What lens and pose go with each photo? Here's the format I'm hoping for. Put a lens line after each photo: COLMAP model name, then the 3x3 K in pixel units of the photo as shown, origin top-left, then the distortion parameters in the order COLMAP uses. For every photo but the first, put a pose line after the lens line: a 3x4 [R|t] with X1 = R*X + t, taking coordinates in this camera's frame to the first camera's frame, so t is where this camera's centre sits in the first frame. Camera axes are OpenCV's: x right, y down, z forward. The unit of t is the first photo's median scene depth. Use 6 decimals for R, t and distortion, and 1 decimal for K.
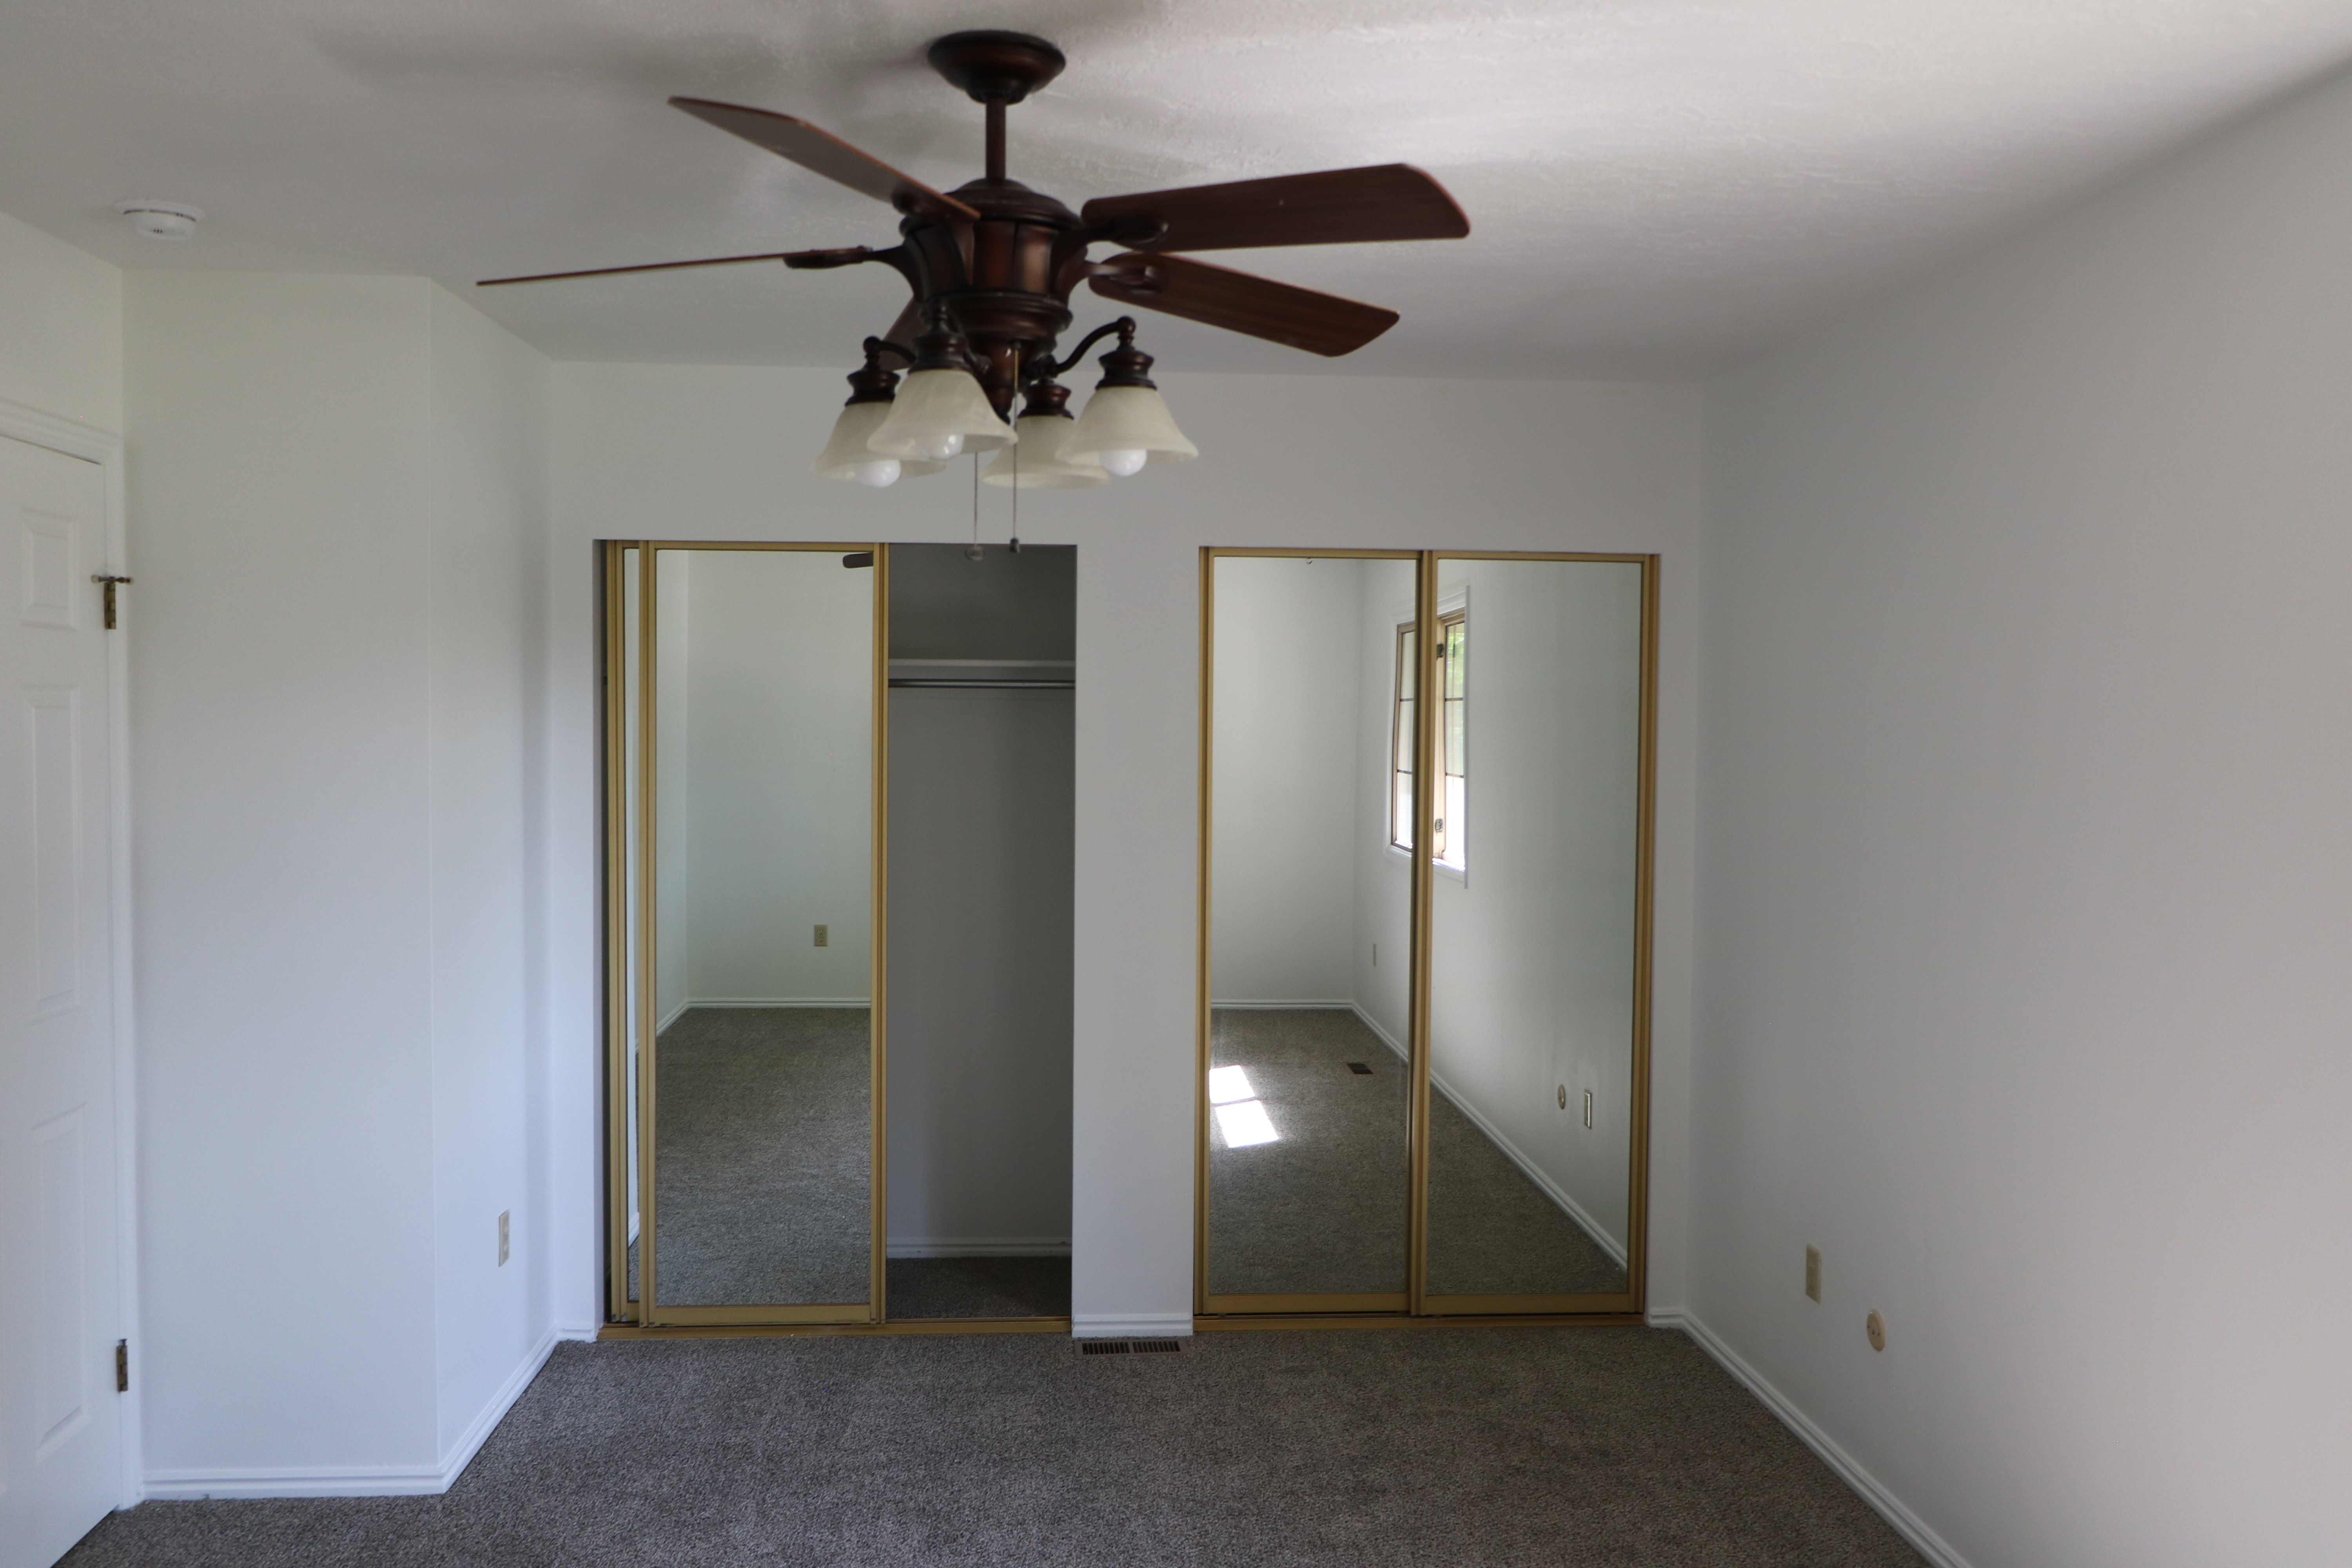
lens RADIAL K [[1916.4, 0, 1176.2], [0, 1916.4, 786.9], [0, 0, 1]] dist [0.013696, -0.010368]
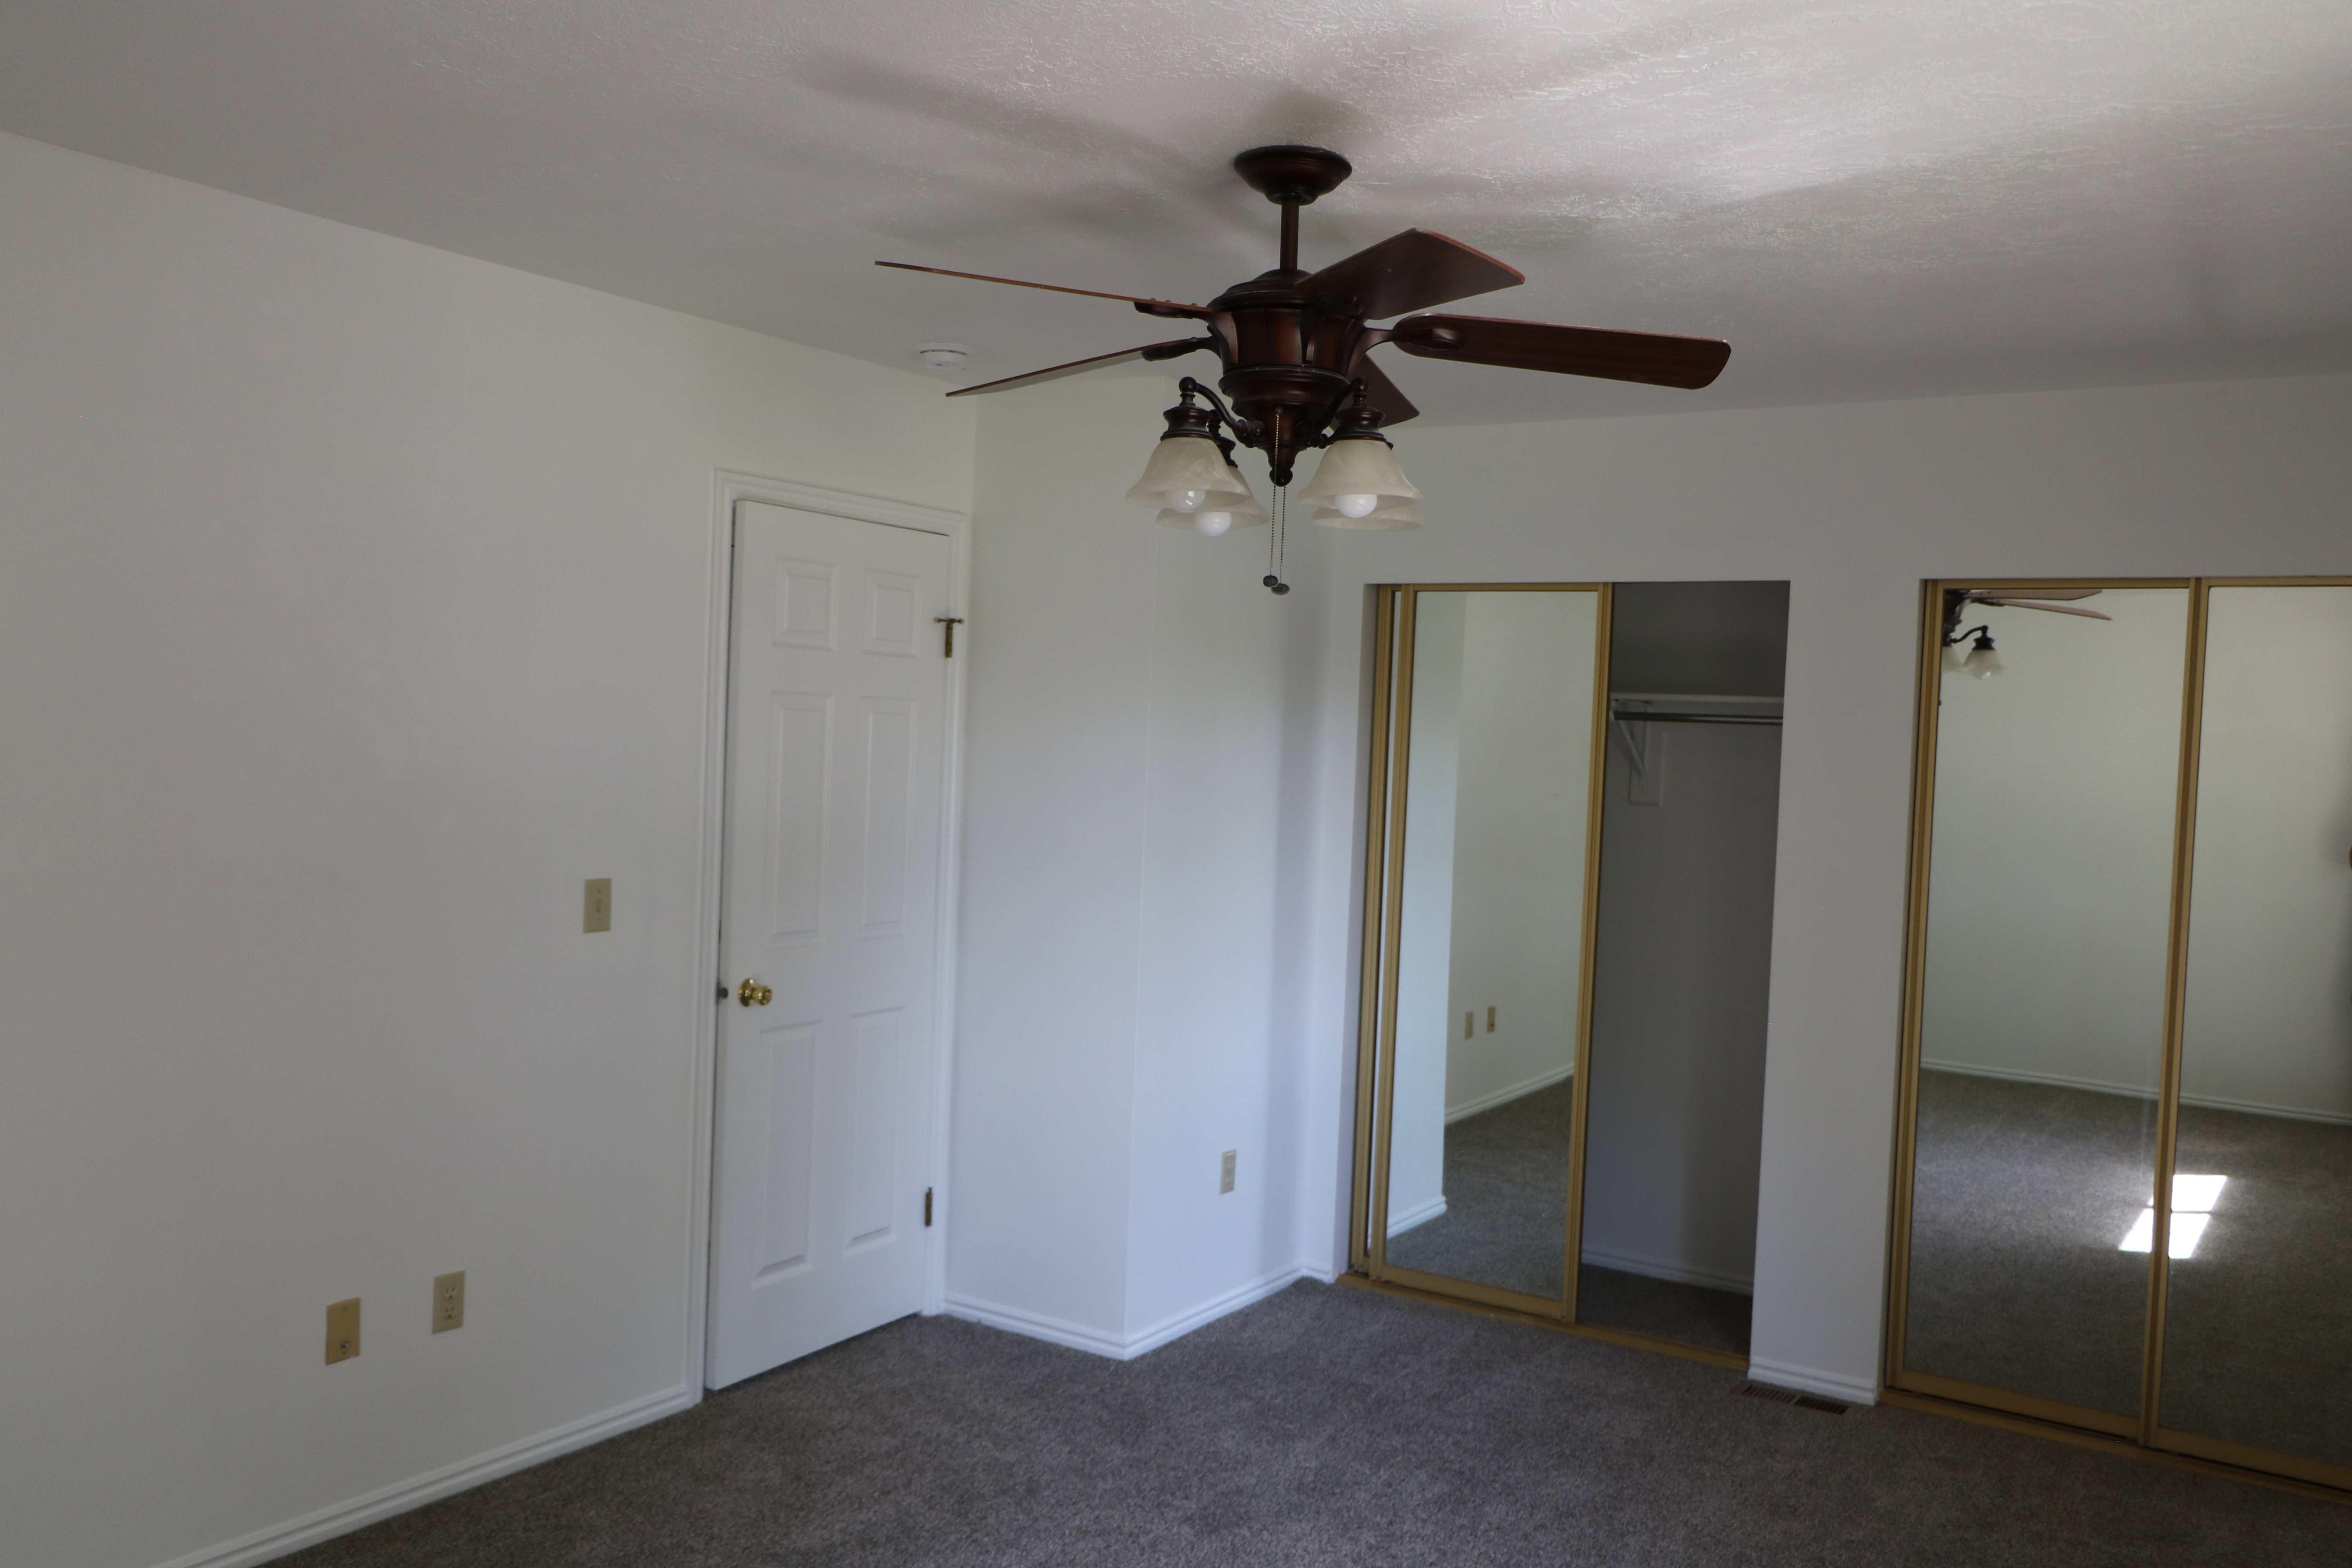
lens RADIAL K [[1916.4, 0, 1192.3], [0, 1916.4, 781.6], [0, 0, 1]] dist [0.013696, -0.010368]
pose [[0.800745, 0.042669, -0.597483, 0.324886], [-0.058782, 0.998243, -0.007491, 0.004059], [0.596114, 0.041120, 0.801846, 0.022827]]
